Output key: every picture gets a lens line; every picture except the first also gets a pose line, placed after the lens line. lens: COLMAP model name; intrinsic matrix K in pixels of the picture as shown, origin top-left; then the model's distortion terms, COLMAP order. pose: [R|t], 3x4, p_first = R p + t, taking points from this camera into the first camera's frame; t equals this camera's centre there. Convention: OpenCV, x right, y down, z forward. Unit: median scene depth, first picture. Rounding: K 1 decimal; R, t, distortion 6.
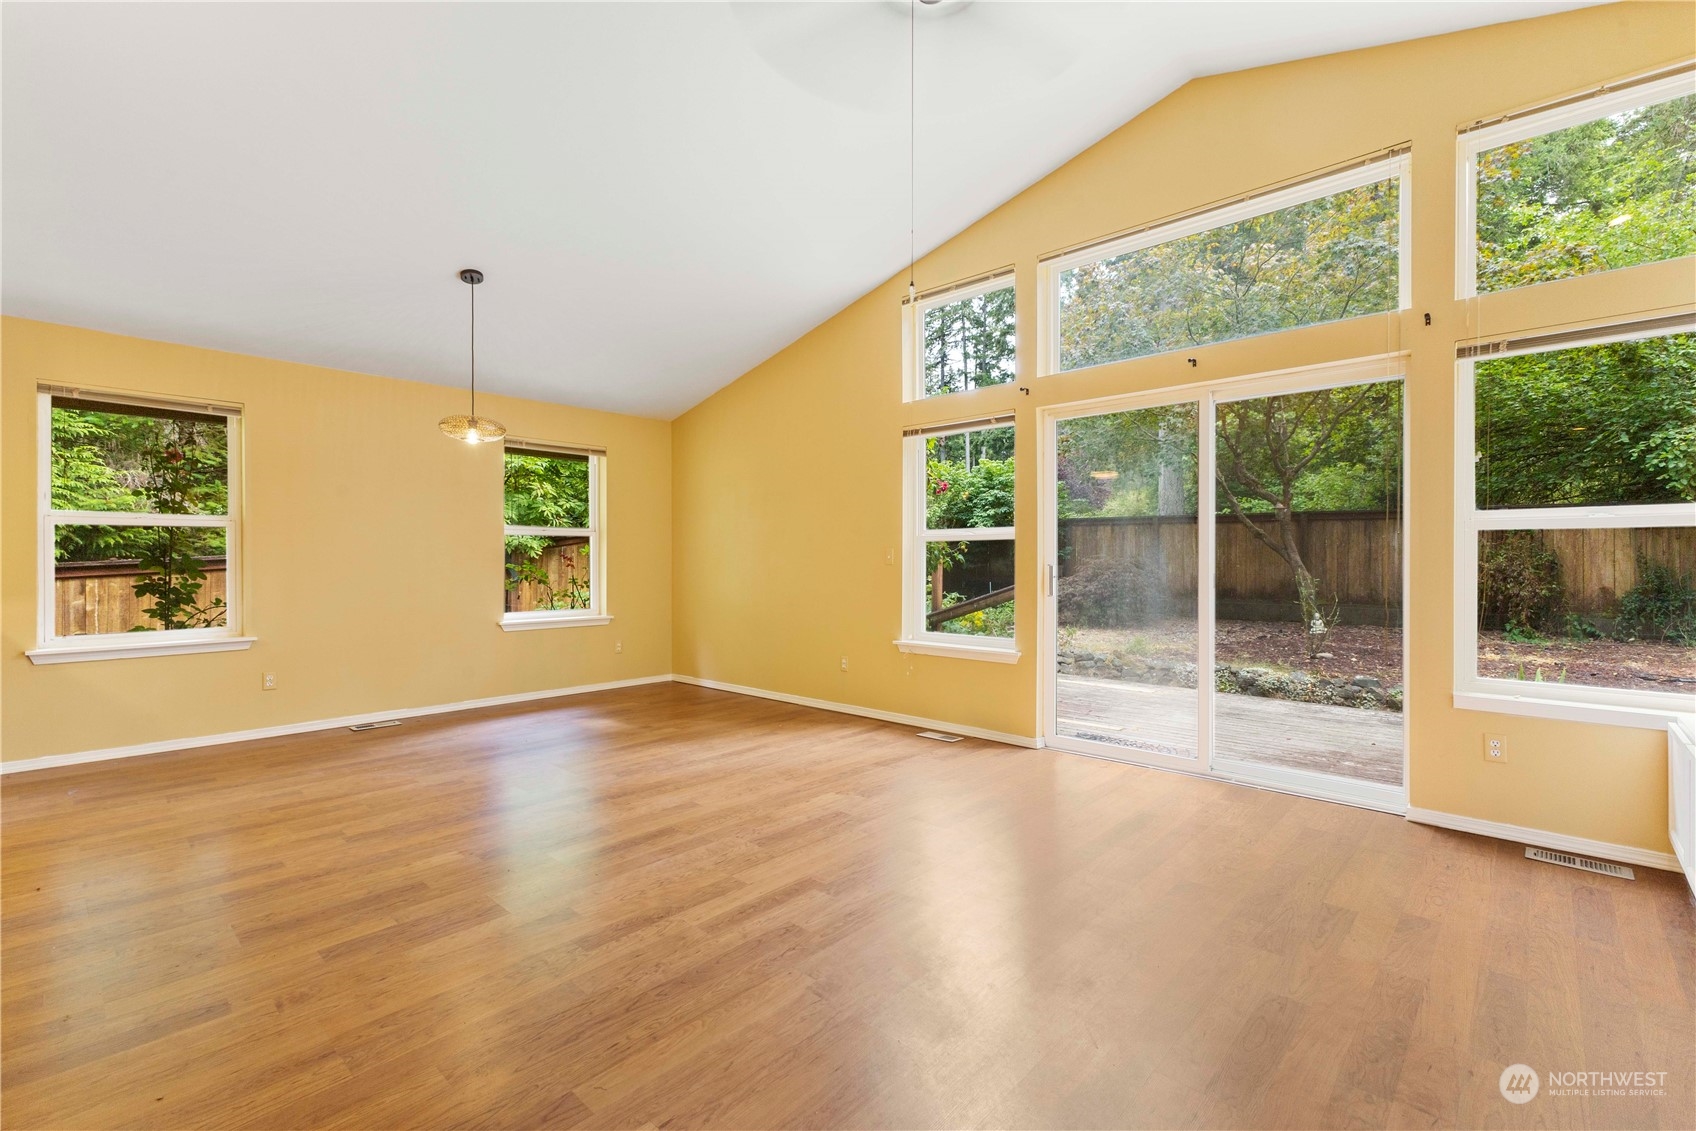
lens RADIAL K [[745.7, 0, 852.1], [0, 745.7, 559.2], [0, 0, 1]] dist [0.007750, -0.000215]
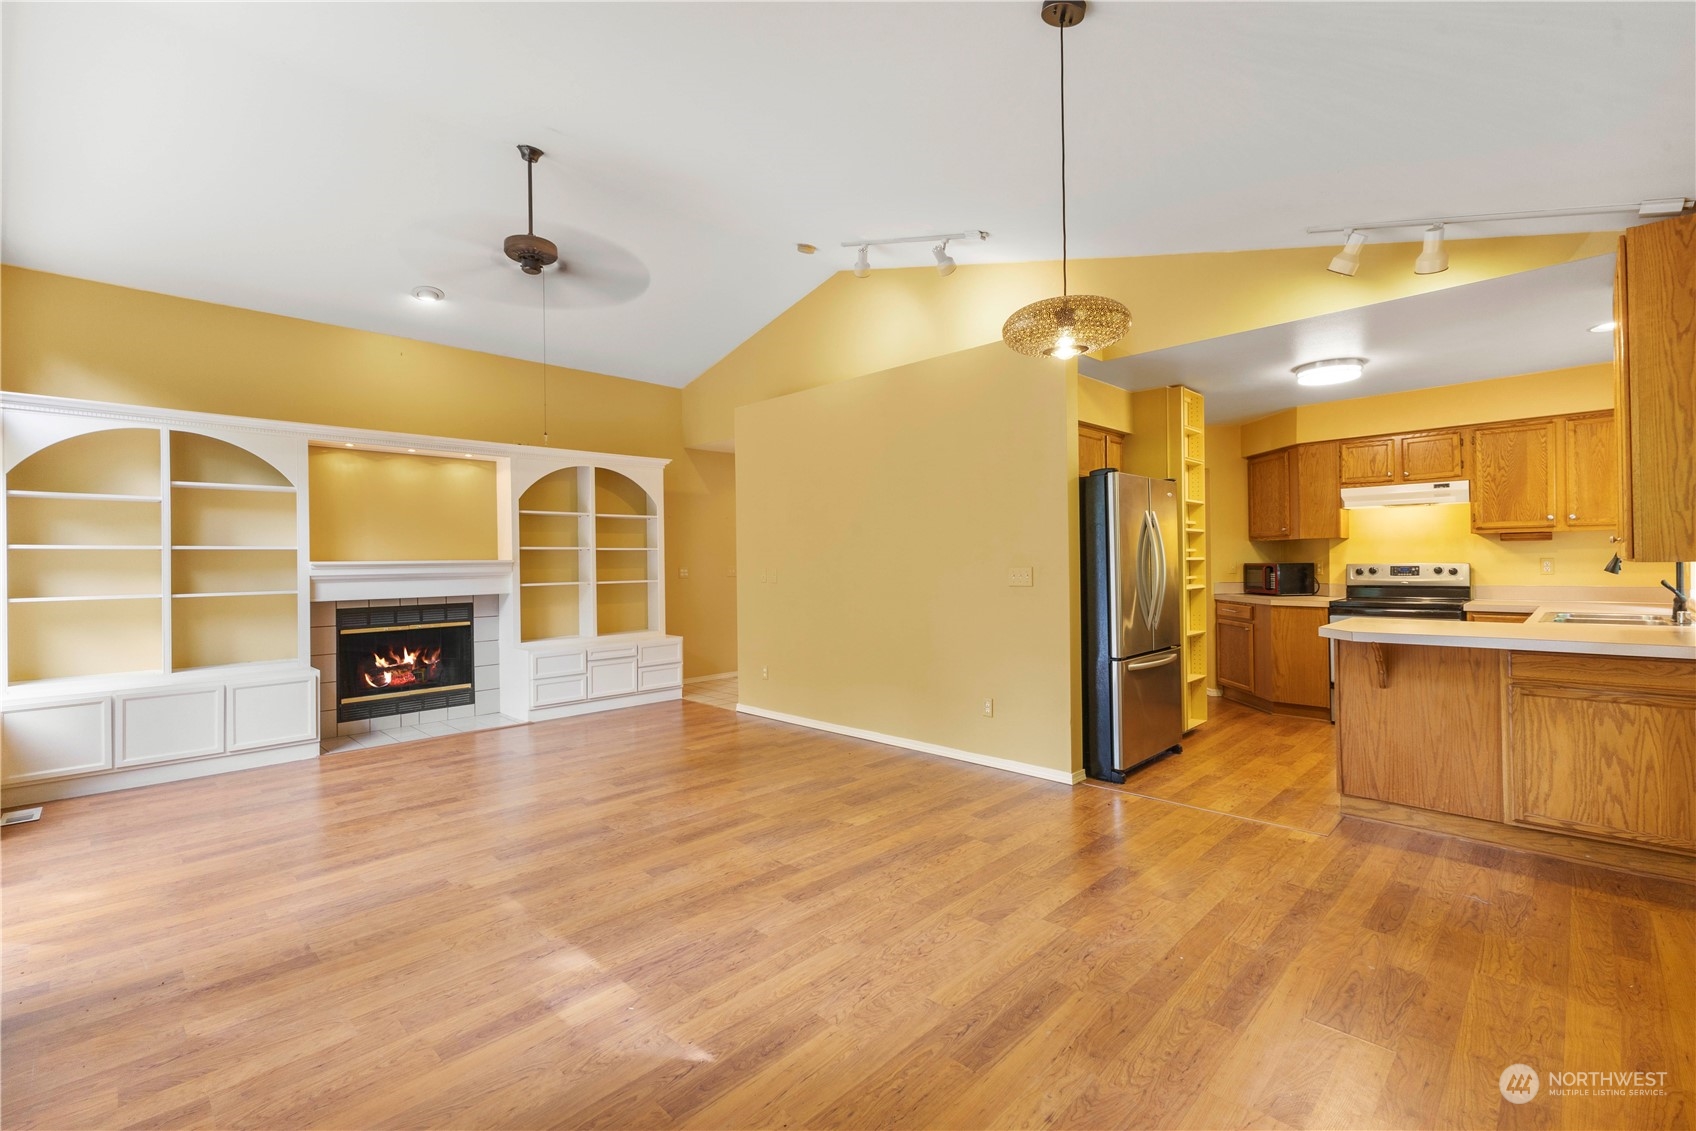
lens RADIAL K [[741.9, 0, 832.1], [0, 741.9, 559.7], [0, 0, 1]] dist [-0.001861, -0.000849]
pose [[-0.998287, 0.011567, 0.057350, -0.493848], [0.011285, 0.999923, -0.005236, -0.028109], [-0.057406, -0.004580, -0.998340, 1.925972]]
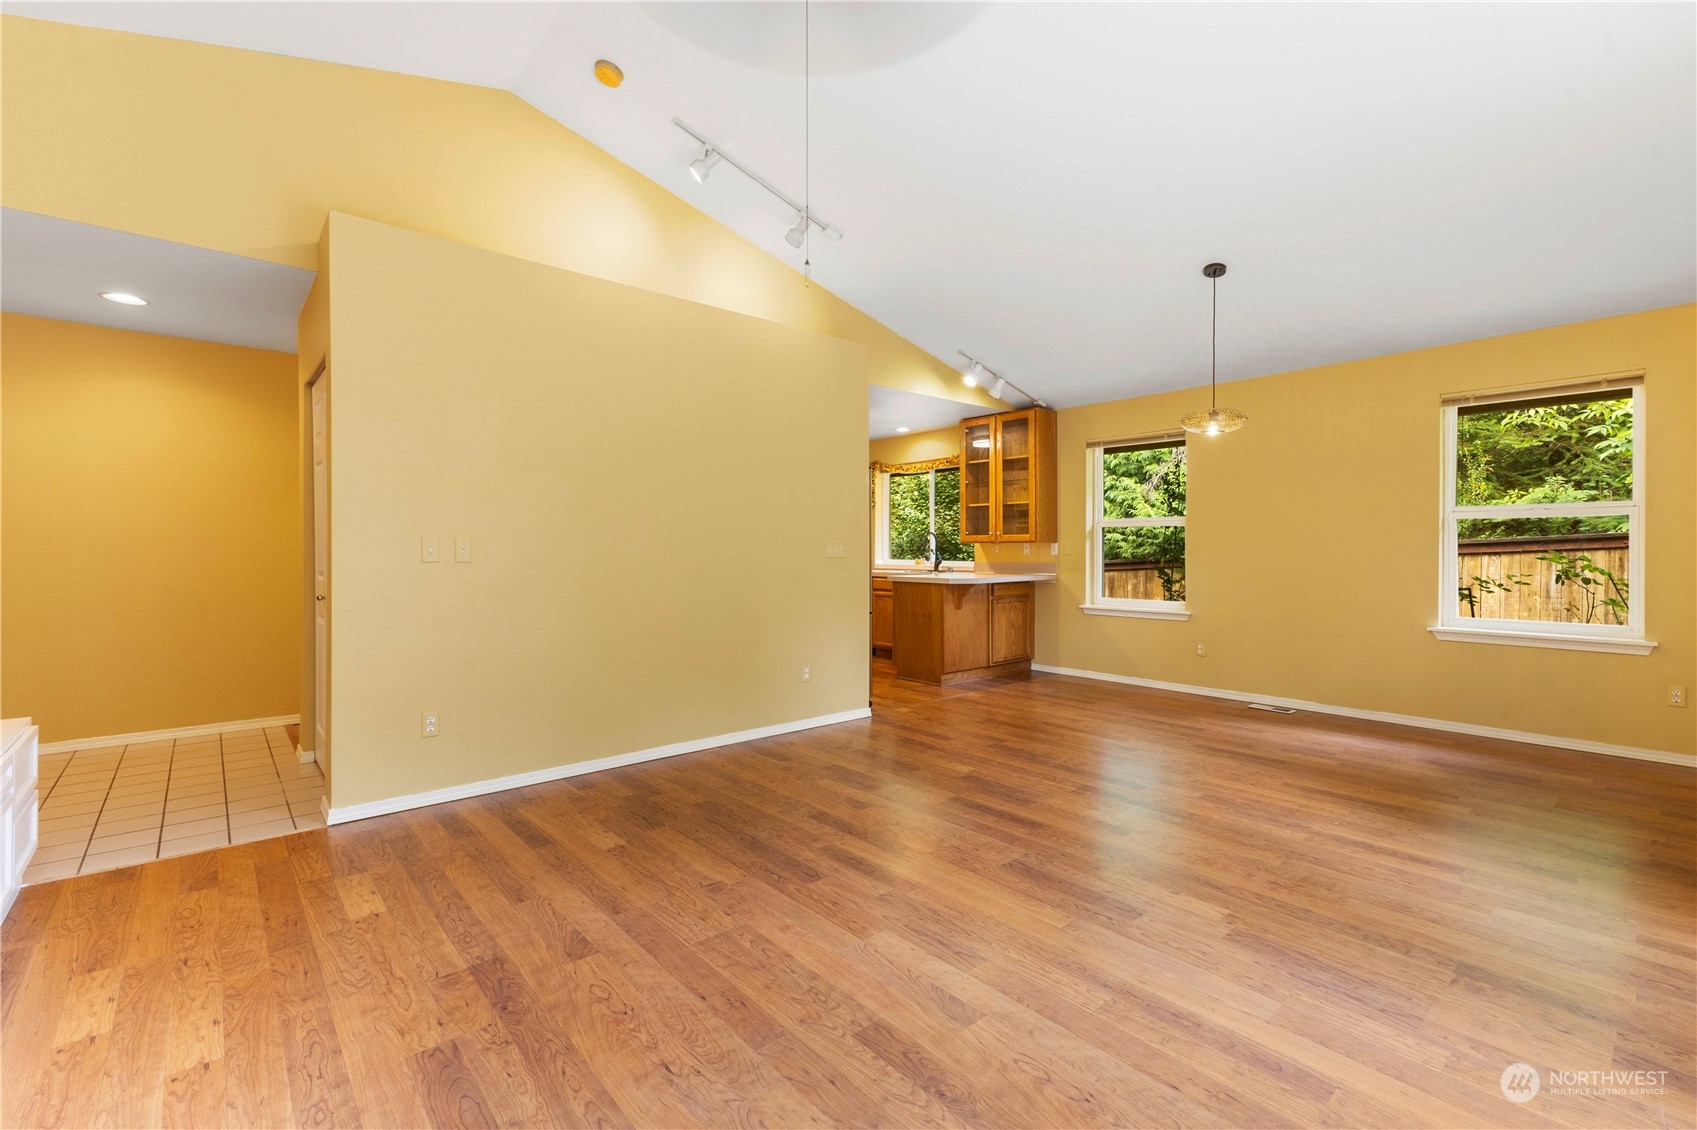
lens RADIAL K [[746.1, 0, 852.6], [0, 746.1, 558.7], [0, 0, 1]] dist [0.007750, -0.000215]
pose [[-0.116376, 0.013041, -0.993120, 0.713321], [0.001895, 0.999915, 0.012909, -0.002419], [0.993203, -0.000379, -0.116391, 0.821231]]
